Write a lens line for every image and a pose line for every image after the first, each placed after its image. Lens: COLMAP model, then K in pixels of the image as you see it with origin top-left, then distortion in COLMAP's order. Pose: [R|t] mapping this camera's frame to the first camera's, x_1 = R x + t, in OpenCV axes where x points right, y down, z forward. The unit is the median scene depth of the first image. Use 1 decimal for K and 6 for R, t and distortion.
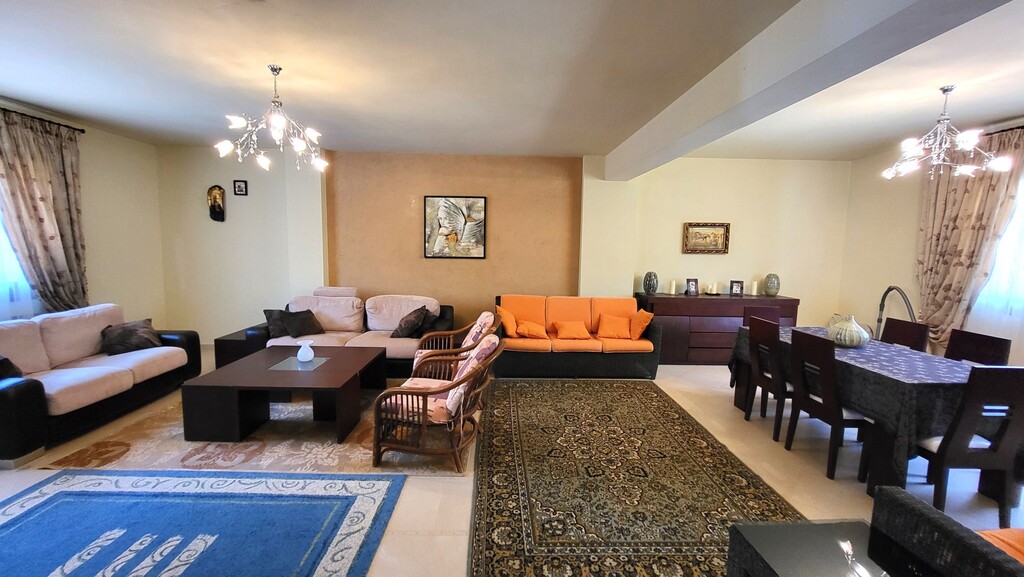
lens RADIAL K [[400.9, 0, 506.7], [0, 400.9, 288.6], [0, 0, 1]] dist [-0.007822, -0.000023]
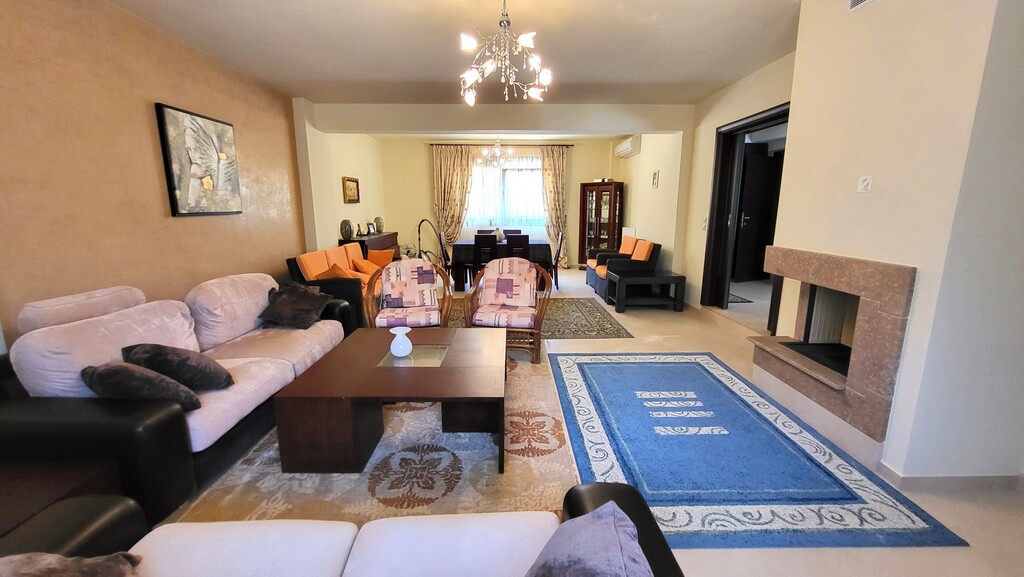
lens RADIAL K [[400.9, 0, 514.0], [0, 400.9, 287.3], [0, 0, 1]] dist [-0.007822, -0.000023]
pose [[0.002052, -0.217228, 0.976119, -1.125448], [0.112160, 0.970012, 0.215633, -0.066726], [-0.993688, 0.109039, 0.026355, 0.734191]]
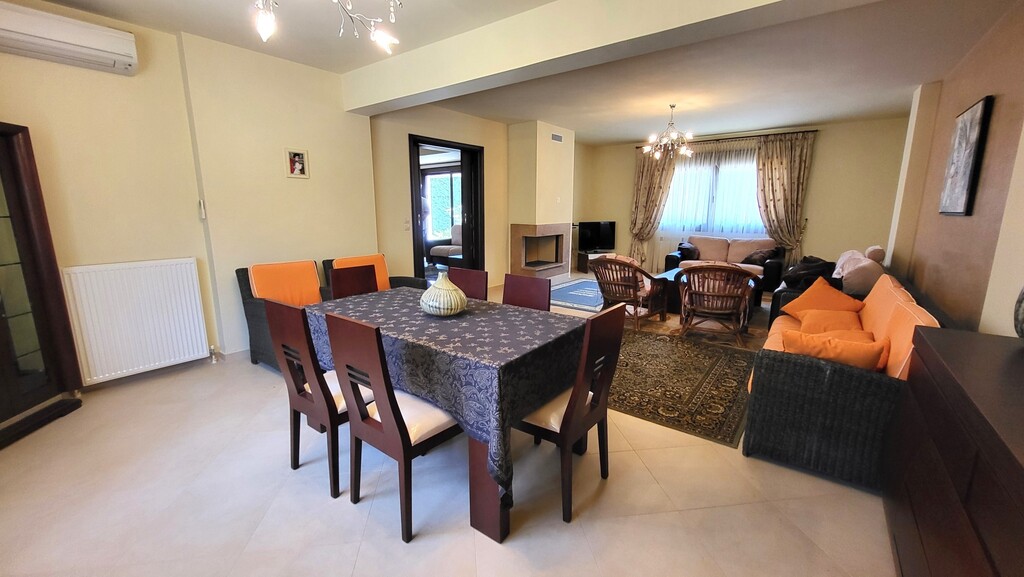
lens RADIAL K [[400.9, 0, 510.0], [0, 400.9, 286.5], [0, 0, 1]] dist [-0.007822, -0.000023]
pose [[-0.621171, 0.132216, -0.772441, 1.073866], [-0.097742, 0.964898, 0.243758, -0.074450], [0.777556, 0.226915, -0.586444, 1.219631]]
